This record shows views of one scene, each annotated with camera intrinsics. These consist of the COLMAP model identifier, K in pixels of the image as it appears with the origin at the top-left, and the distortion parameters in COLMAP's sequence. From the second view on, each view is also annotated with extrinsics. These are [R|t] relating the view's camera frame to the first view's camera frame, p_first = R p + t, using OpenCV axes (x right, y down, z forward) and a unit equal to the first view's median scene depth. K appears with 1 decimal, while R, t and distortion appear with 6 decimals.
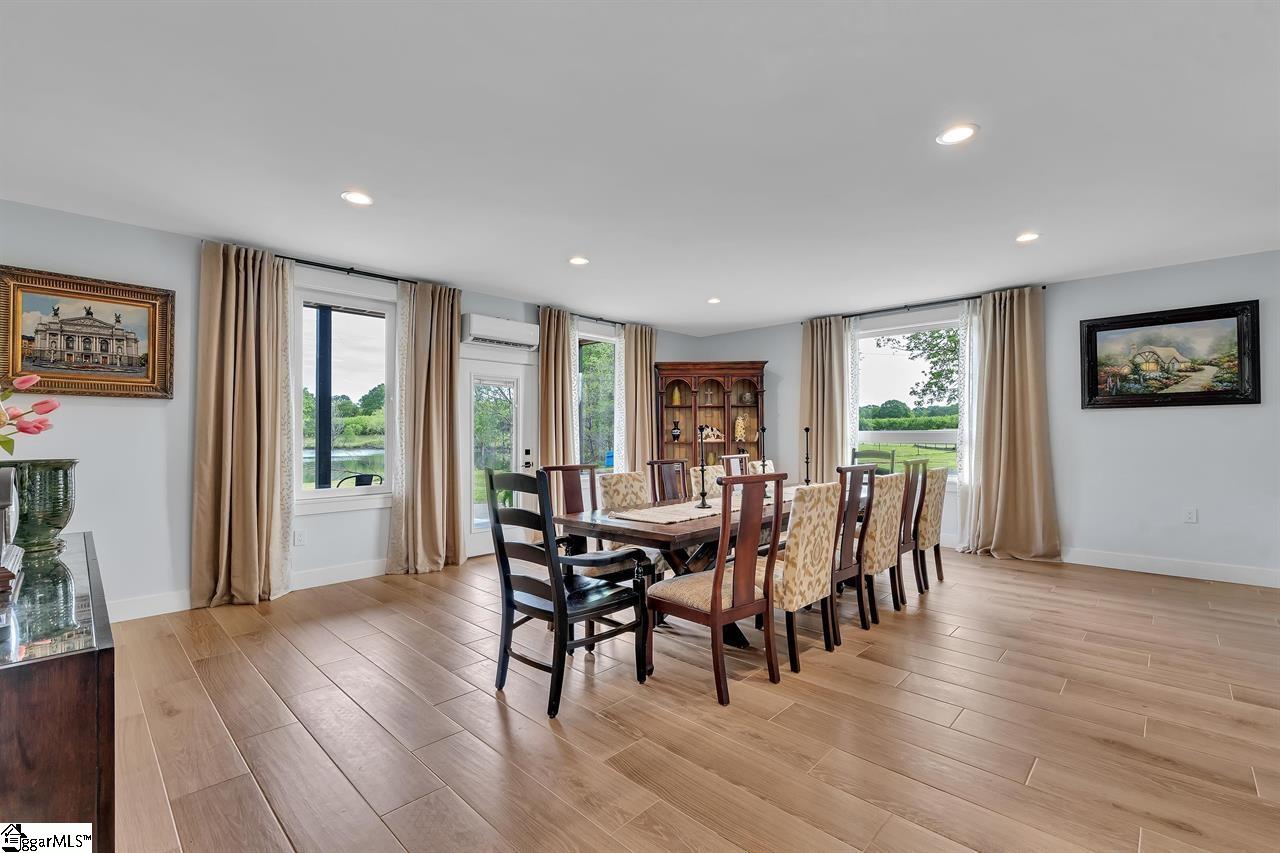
lens RADIAL K [[558.1, 0, 638.3], [0, 558.1, 428.8], [0, 0, 1]] dist [-0.008047, 0.000433]
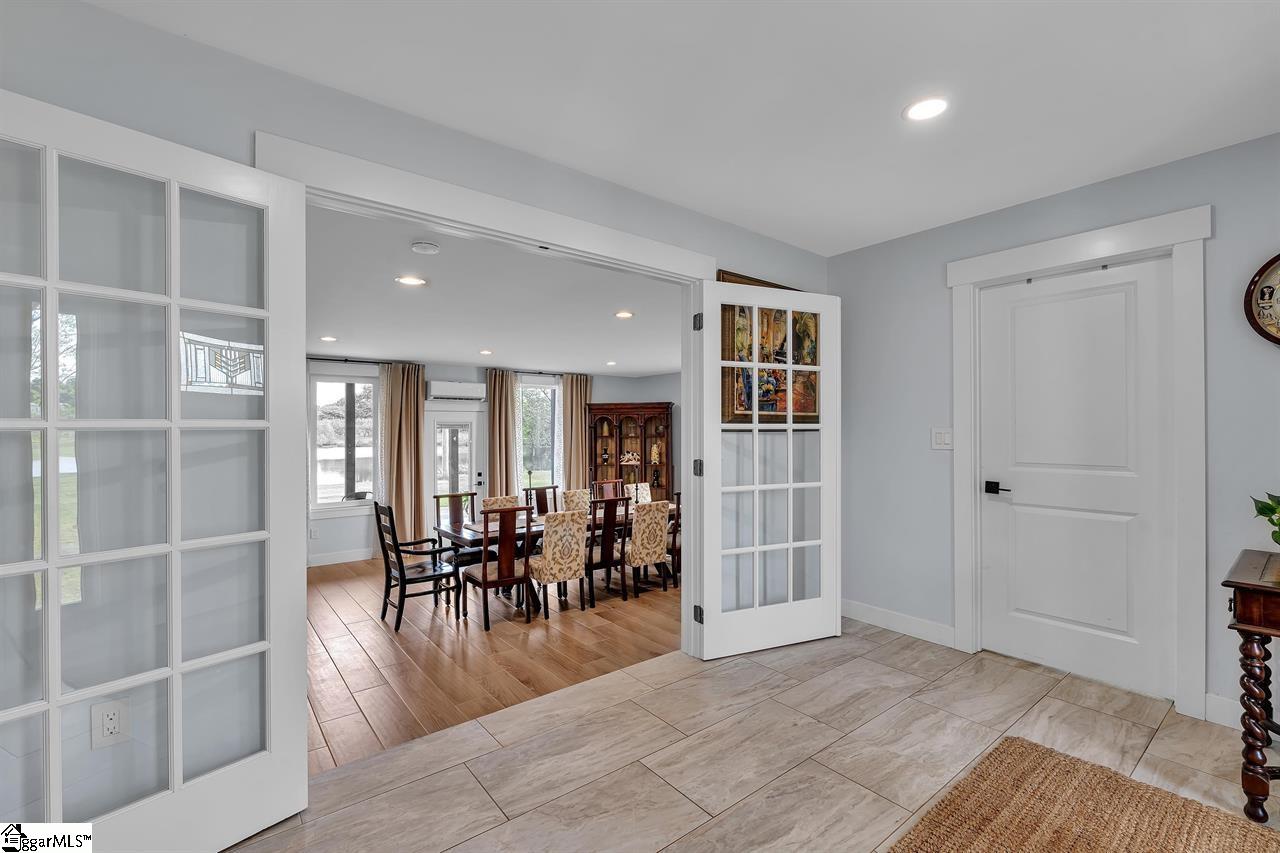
lens RADIAL K [[558.1, 0, 642.4], [0, 558.1, 428.9], [0, 0, 1]] dist [-0.008047, 0.000433]
pose [[0.992381, -0.000352, -0.123203, 0.370175], [0.001516, 0.999955, 0.009357, -0.082627], [0.123194, -0.009473, 0.992337, -0.325078]]
